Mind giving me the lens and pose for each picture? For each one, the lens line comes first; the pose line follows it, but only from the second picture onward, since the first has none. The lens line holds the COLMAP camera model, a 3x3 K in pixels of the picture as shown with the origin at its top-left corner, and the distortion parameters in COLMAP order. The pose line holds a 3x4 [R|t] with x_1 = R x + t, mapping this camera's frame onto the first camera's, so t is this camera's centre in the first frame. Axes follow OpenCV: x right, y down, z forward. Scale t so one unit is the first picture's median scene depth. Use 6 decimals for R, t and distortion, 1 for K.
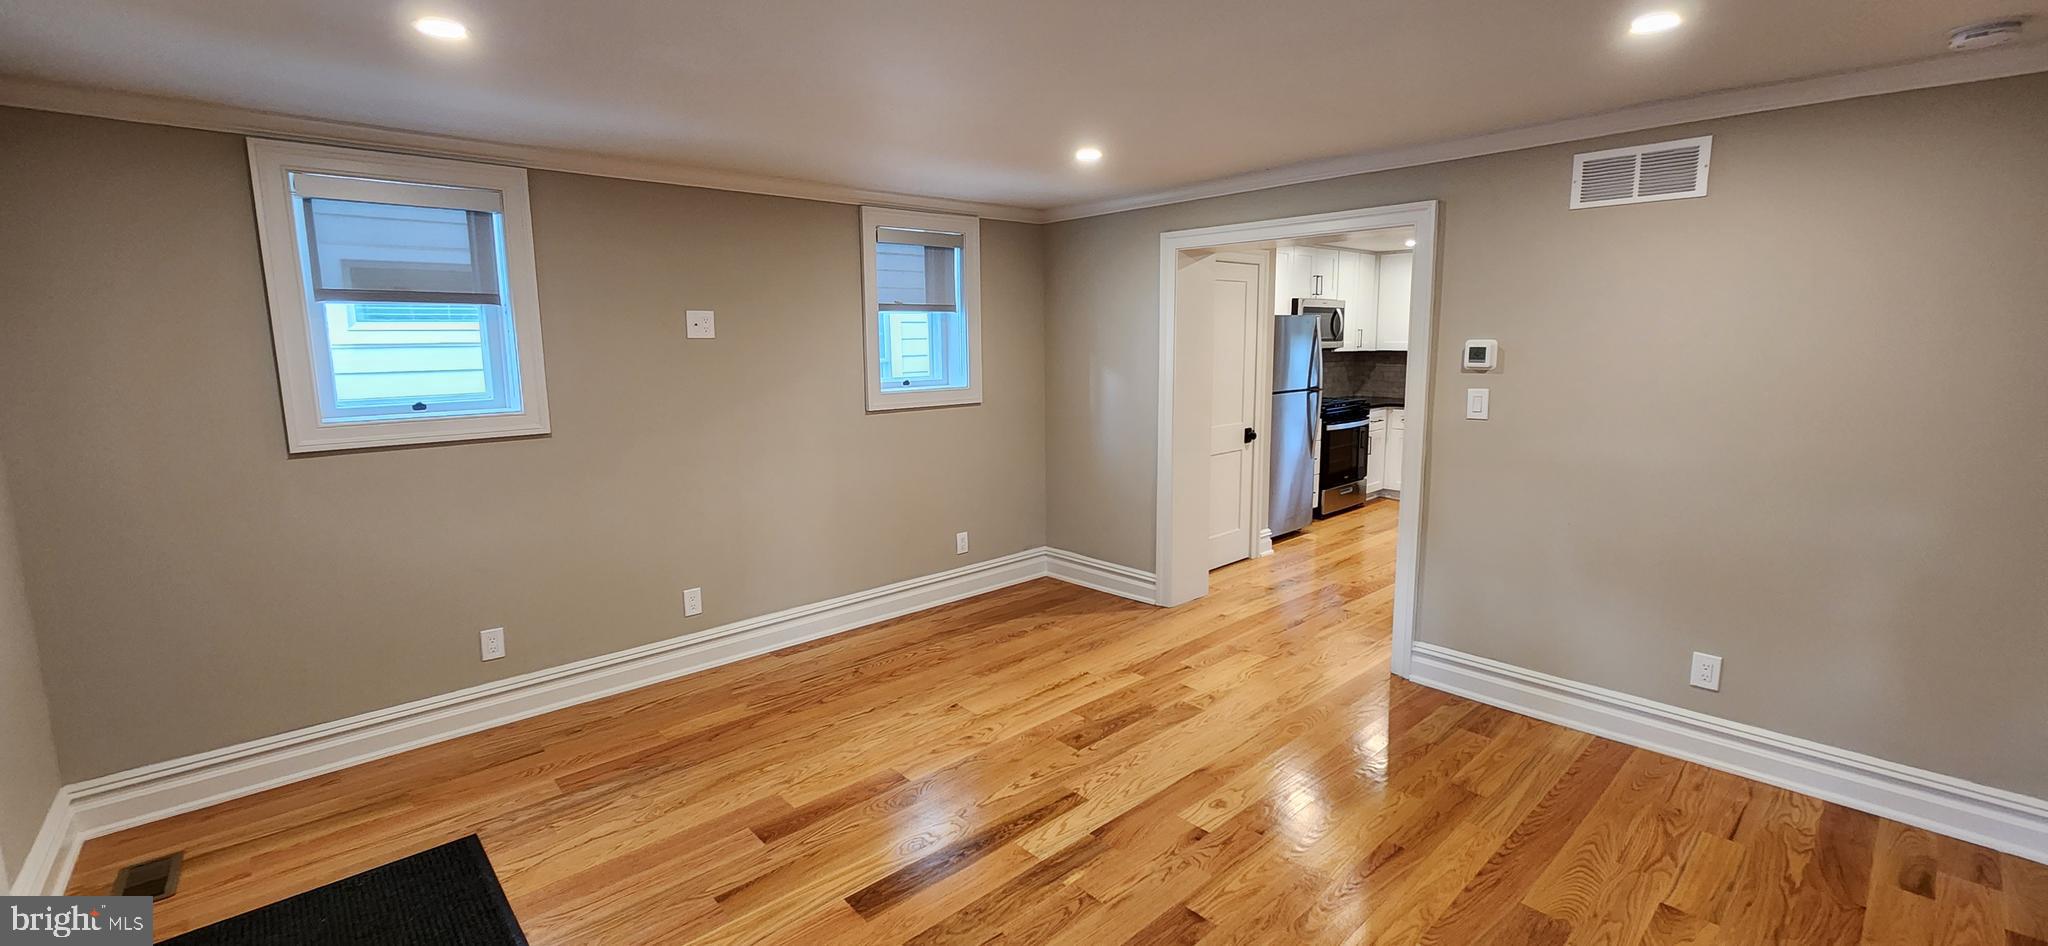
lens RADIAL K [[836.7, 0, 1019.5], [0, 836.7, 462.6], [0, 0, 1]] dist [-0.001611, -0.000620]
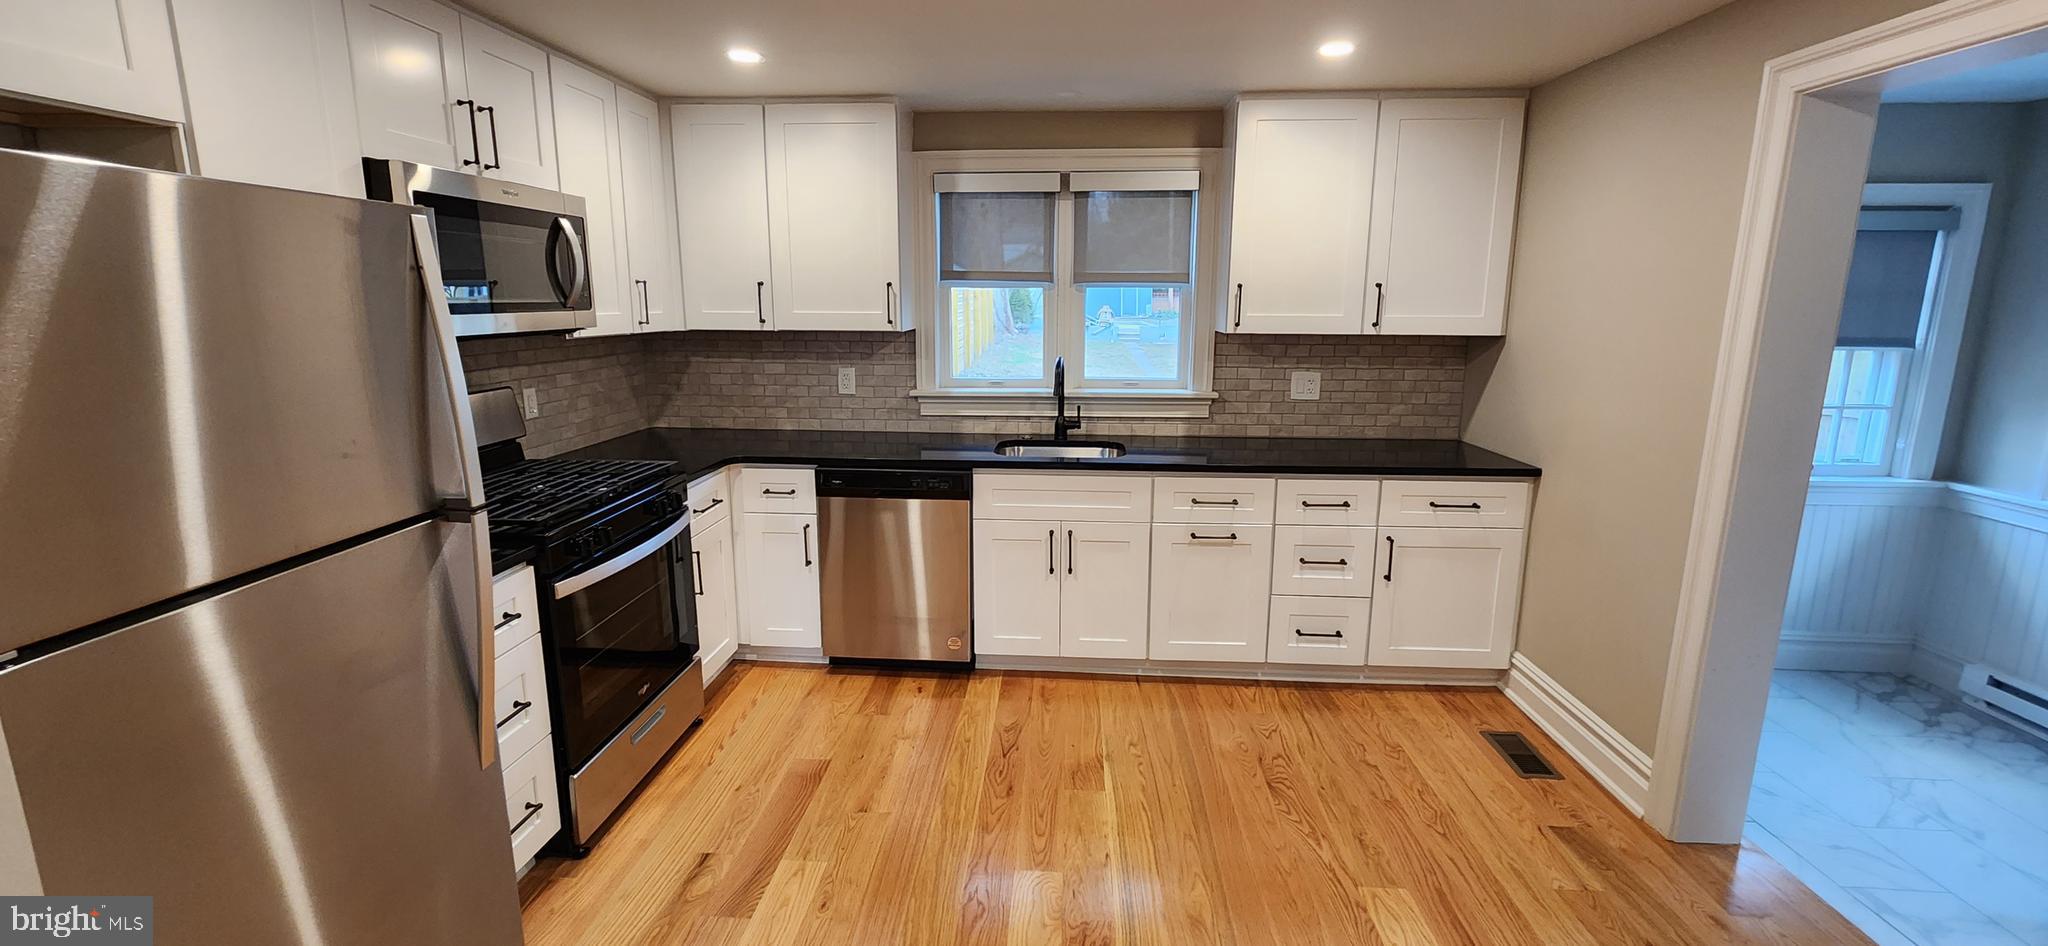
lens RADIAL K [[836.7, 0, 1027.2], [0, 836.7, 454.9], [0, 0, 1]] dist [-0.001611, -0.000620]
pose [[0.714312, -0.118608, 0.689703, 0.263108], [0.095195, 0.992841, 0.072147, -0.089948], [-0.693322, 0.014121, 0.720489, 0.605361]]
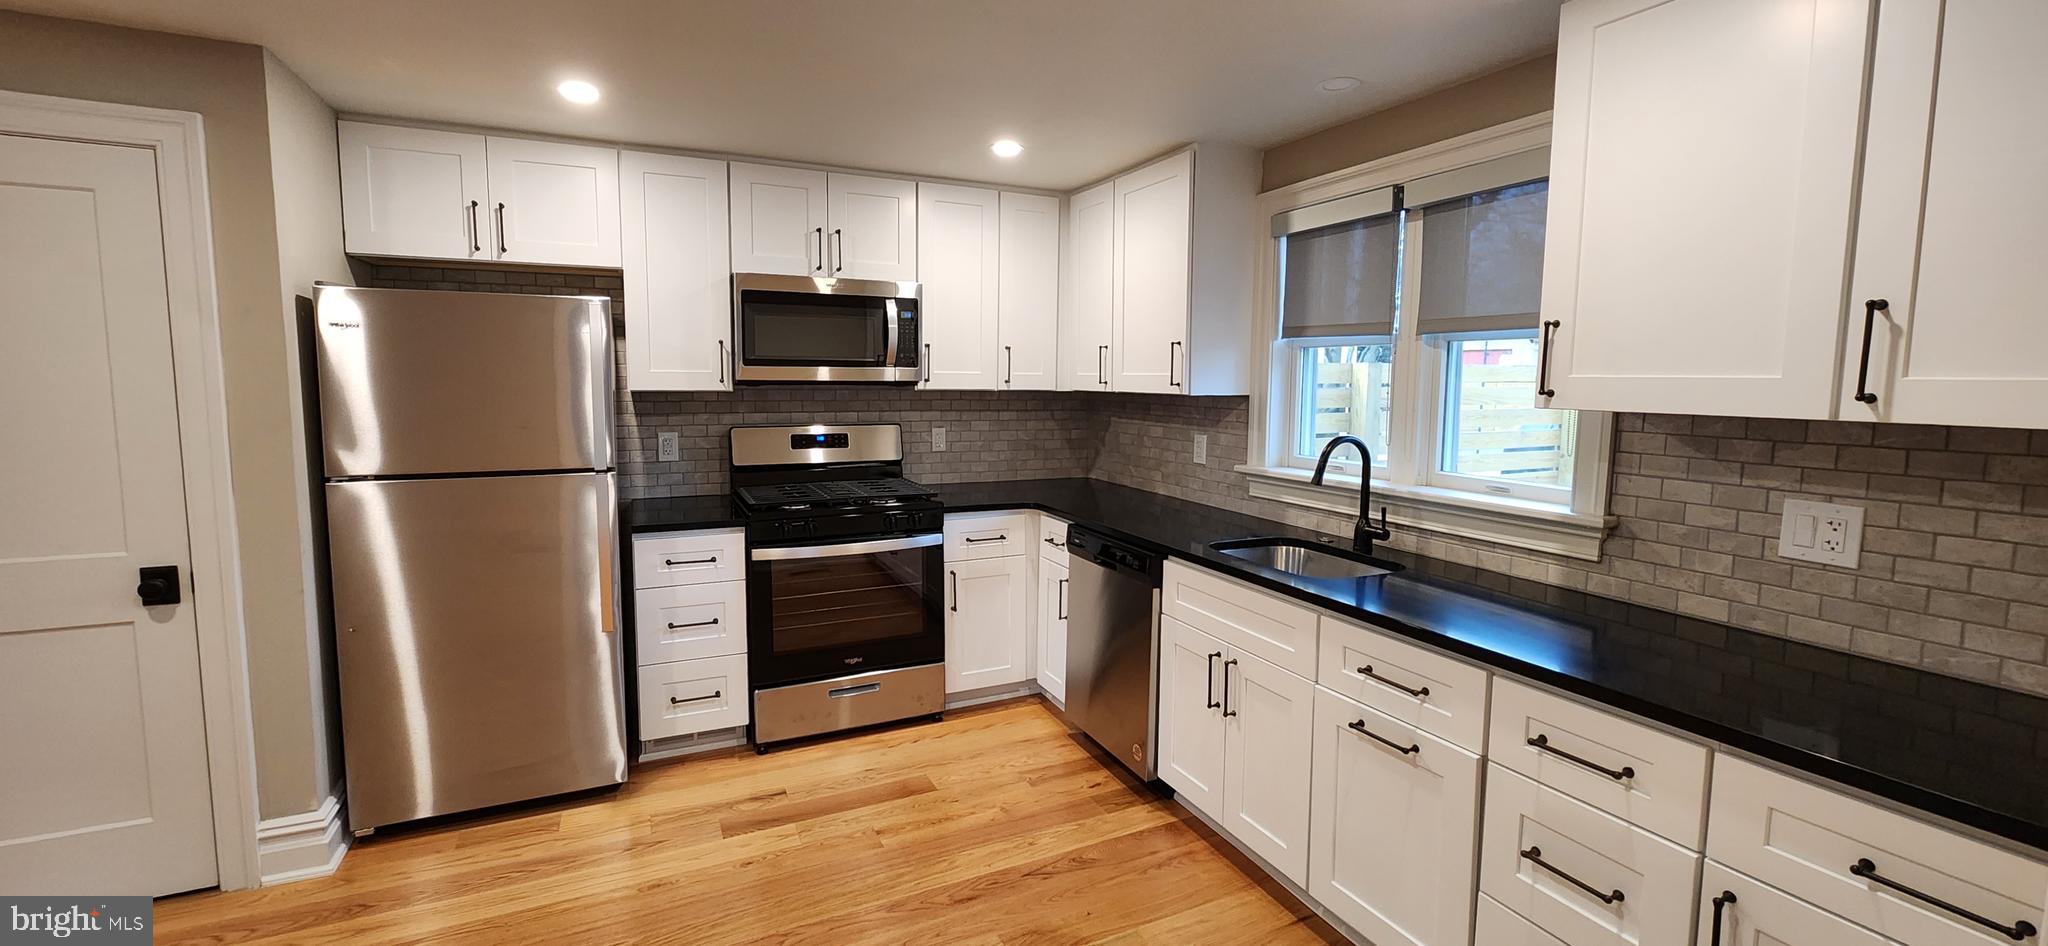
lens RADIAL K [[836.7, 0, 1028.4], [0, 836.7, 457.5], [0, 0, 1]] dist [-0.001611, -0.000620]
pose [[0.955087, 0.045255, -0.292851, 0.591059], [-0.061360, 0.997053, -0.046041, -0.075646], [0.289904, 0.061942, 0.955049, 0.566027]]
